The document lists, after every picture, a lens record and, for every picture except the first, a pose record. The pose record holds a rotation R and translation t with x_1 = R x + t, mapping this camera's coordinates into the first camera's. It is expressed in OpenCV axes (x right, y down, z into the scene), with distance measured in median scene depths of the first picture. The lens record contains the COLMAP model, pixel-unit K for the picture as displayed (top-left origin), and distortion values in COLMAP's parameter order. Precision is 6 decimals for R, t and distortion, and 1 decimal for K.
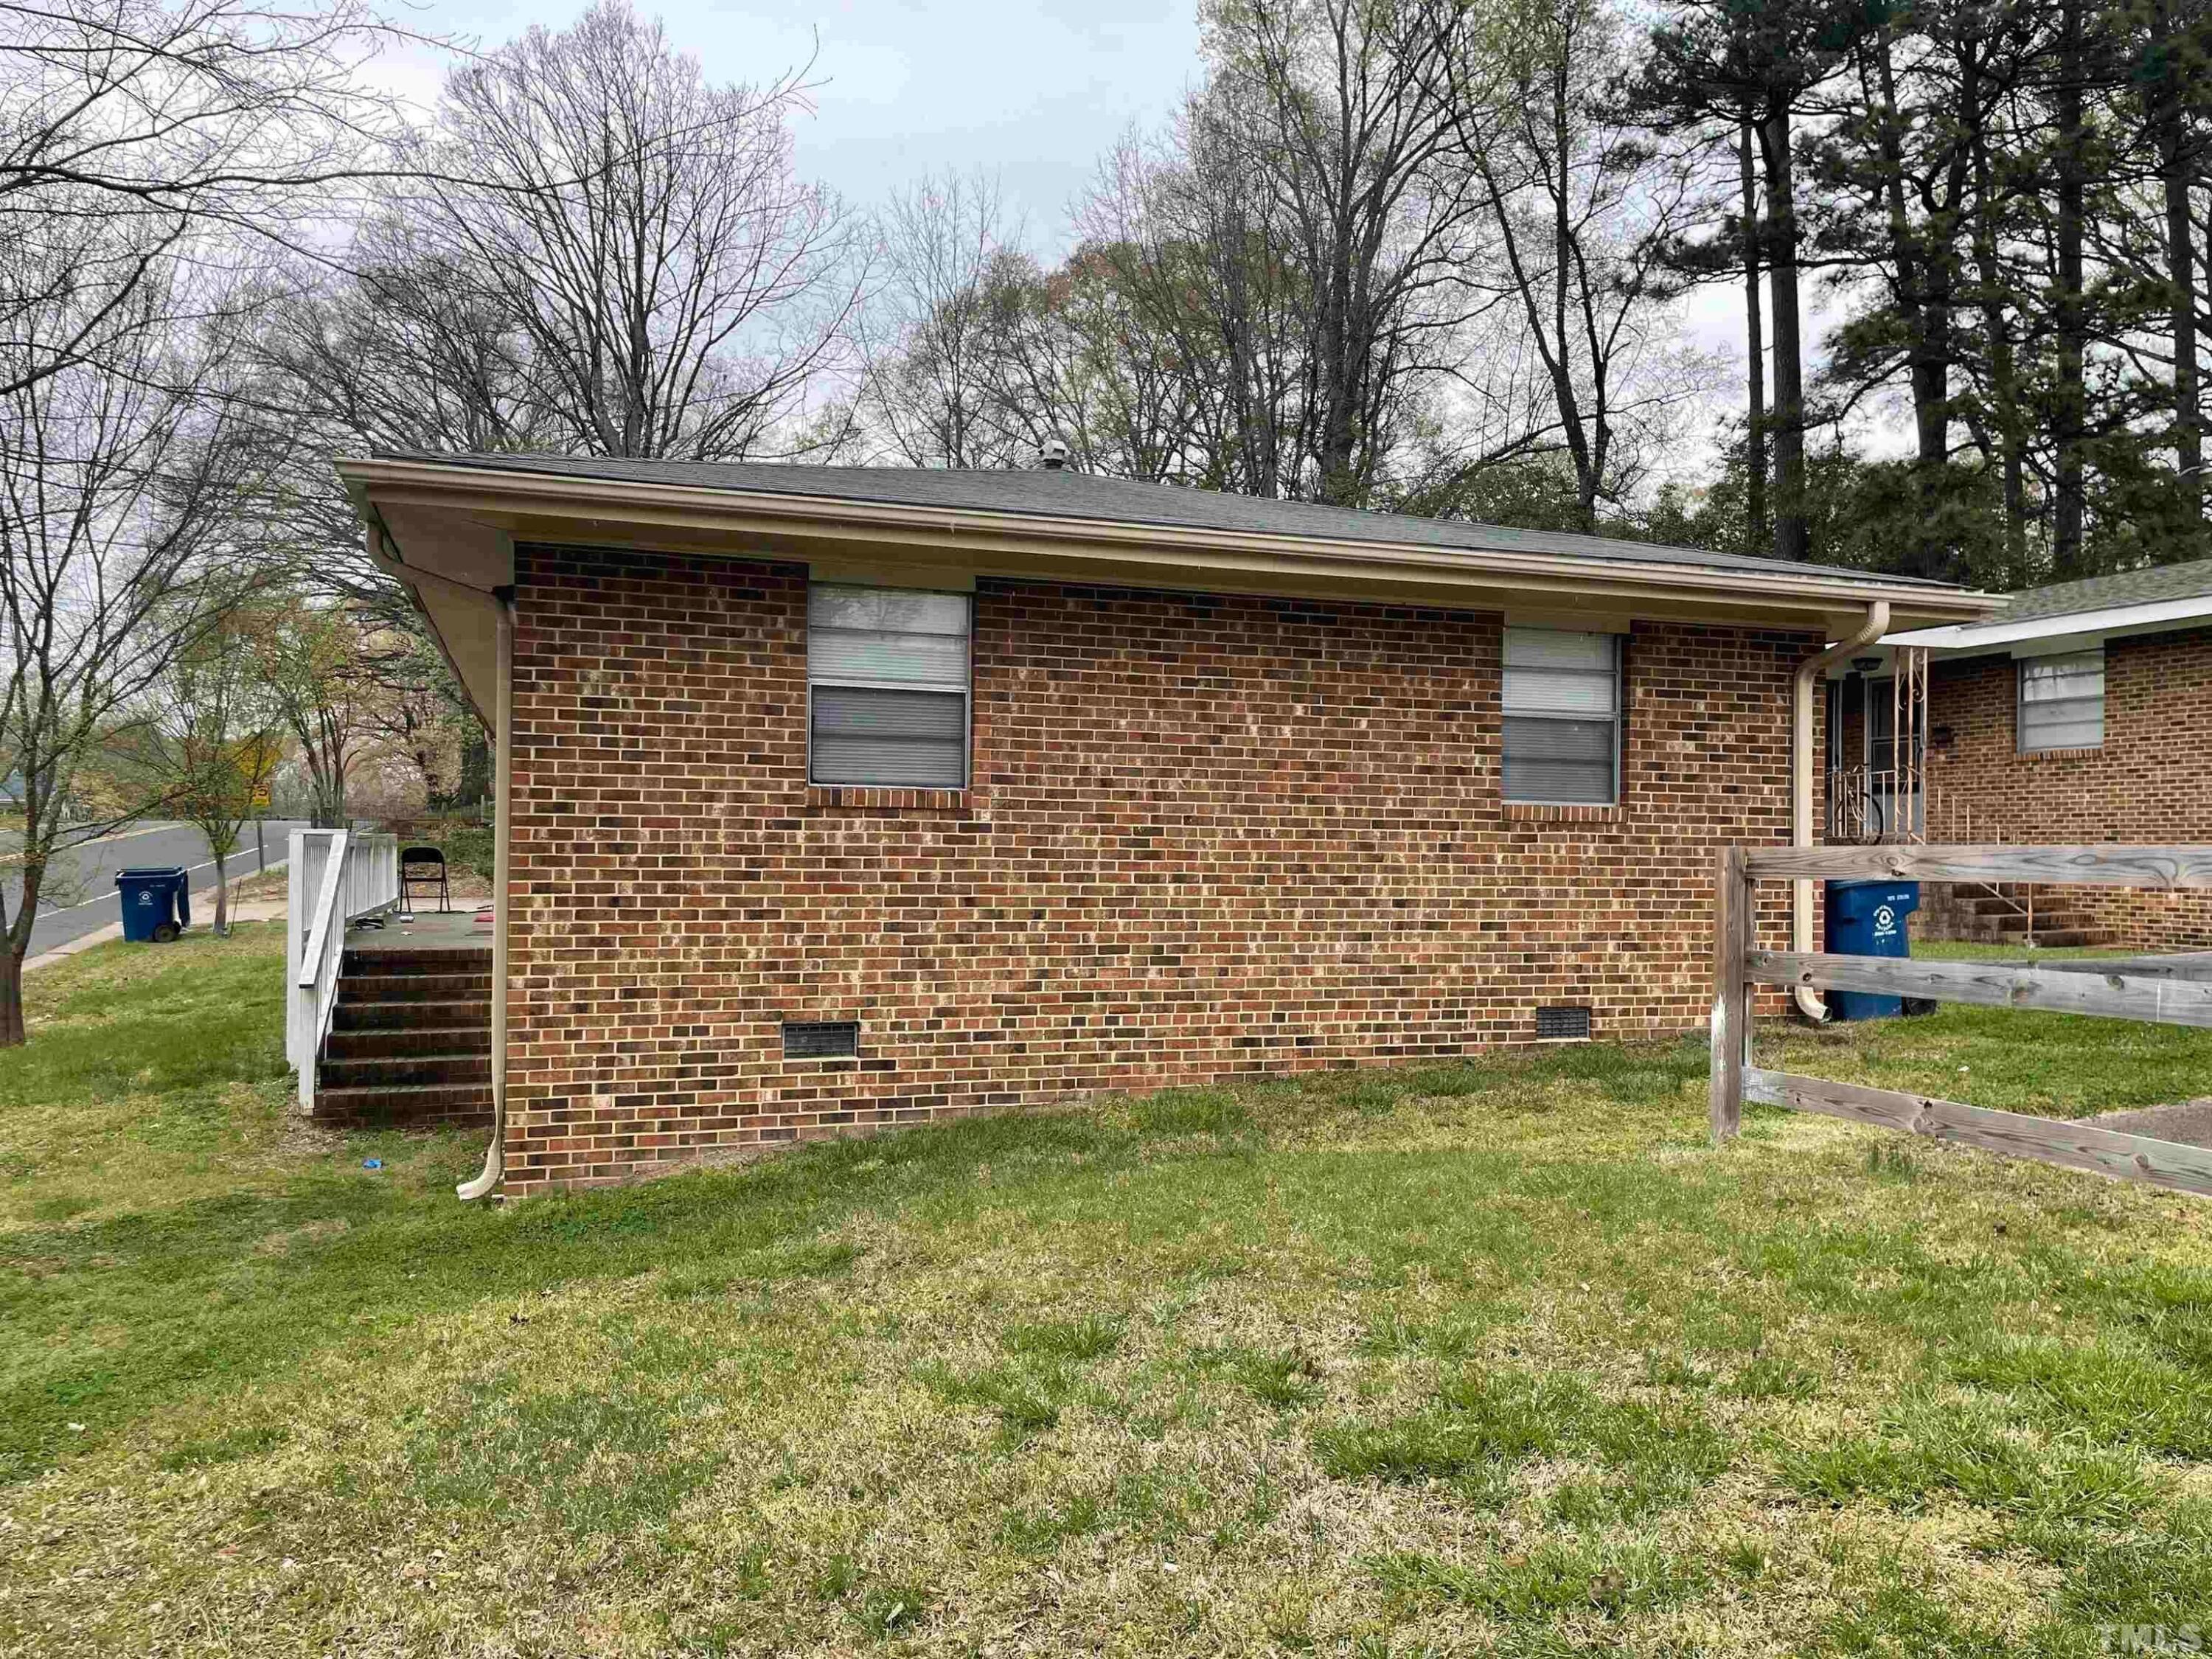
lens RADIAL K [[1709.3, 0, 1106.0], [0, 1709.3, 829.5], [0, 0, 1]] dist [0.116463, -0.184910]
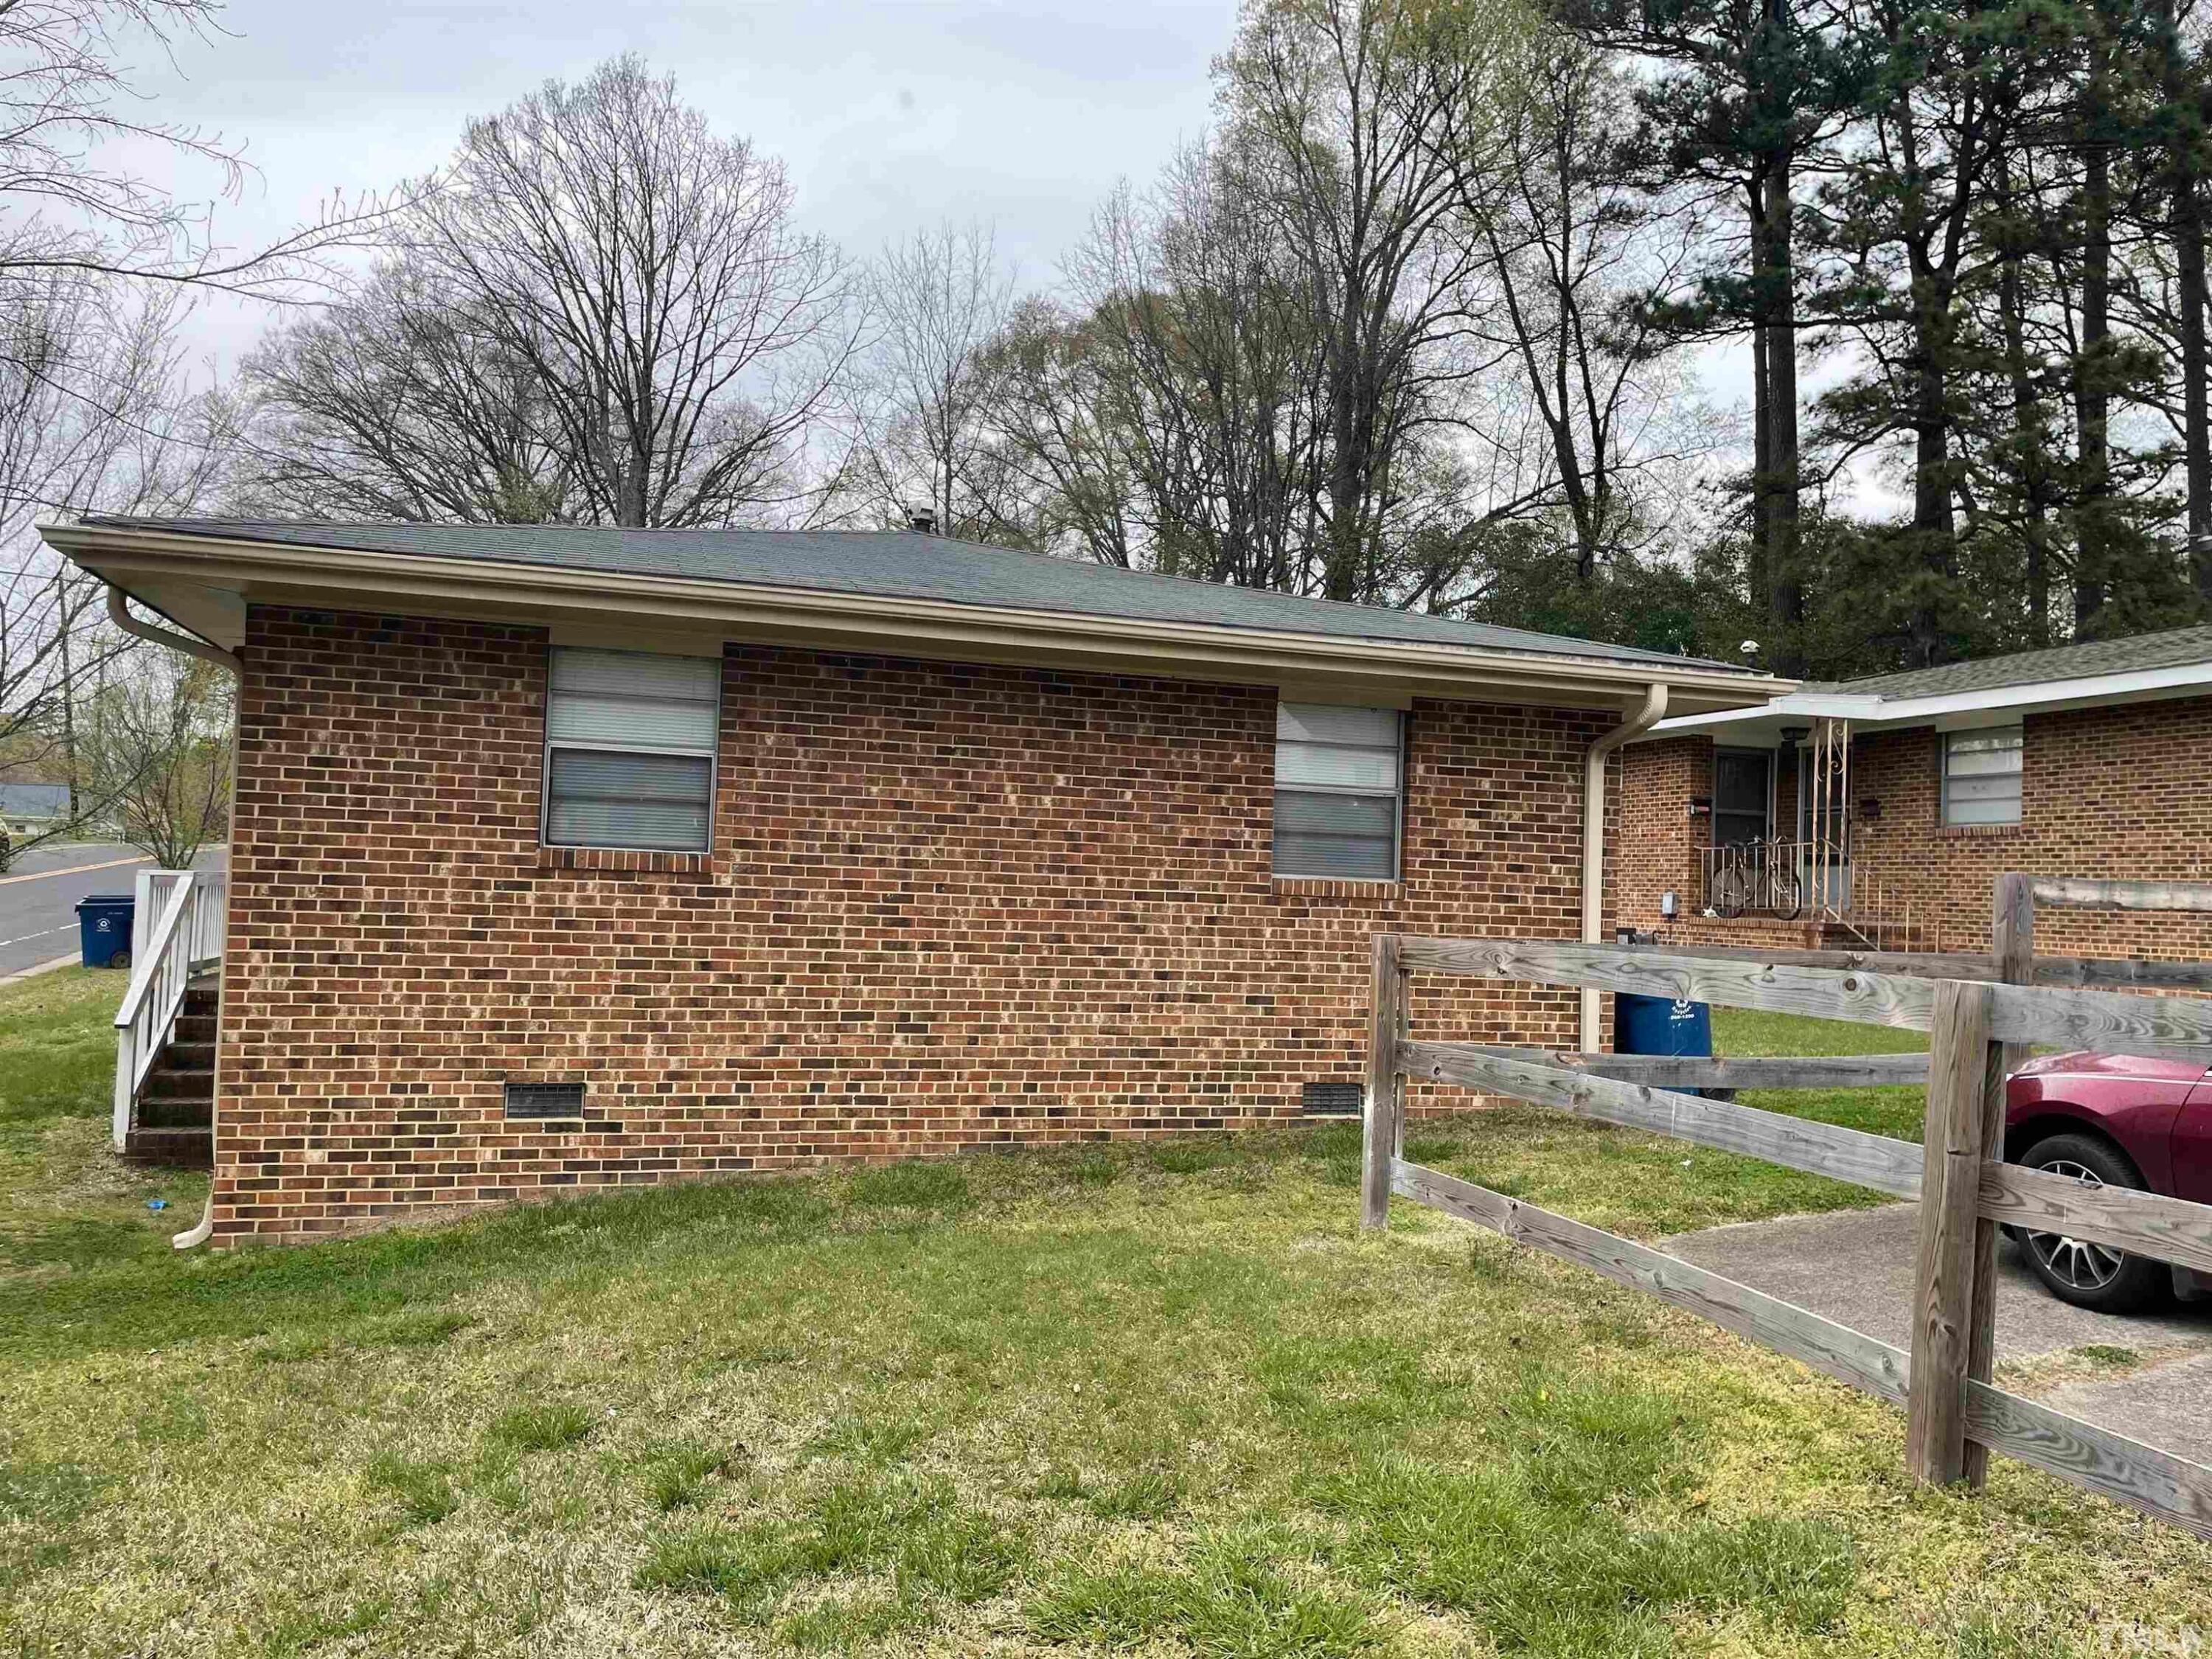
lens RADIAL K [[1709.3, 0, 1106.0], [0, 1709.3, 829.5], [0, 0, 1]] dist [0.116463, -0.184910]
pose [[0.998721, 0.023150, -0.044950, 0.189916], [-0.024142, 0.999474, -0.021671, -0.020475], [0.044425, 0.022729, 0.998754, 0.000366]]
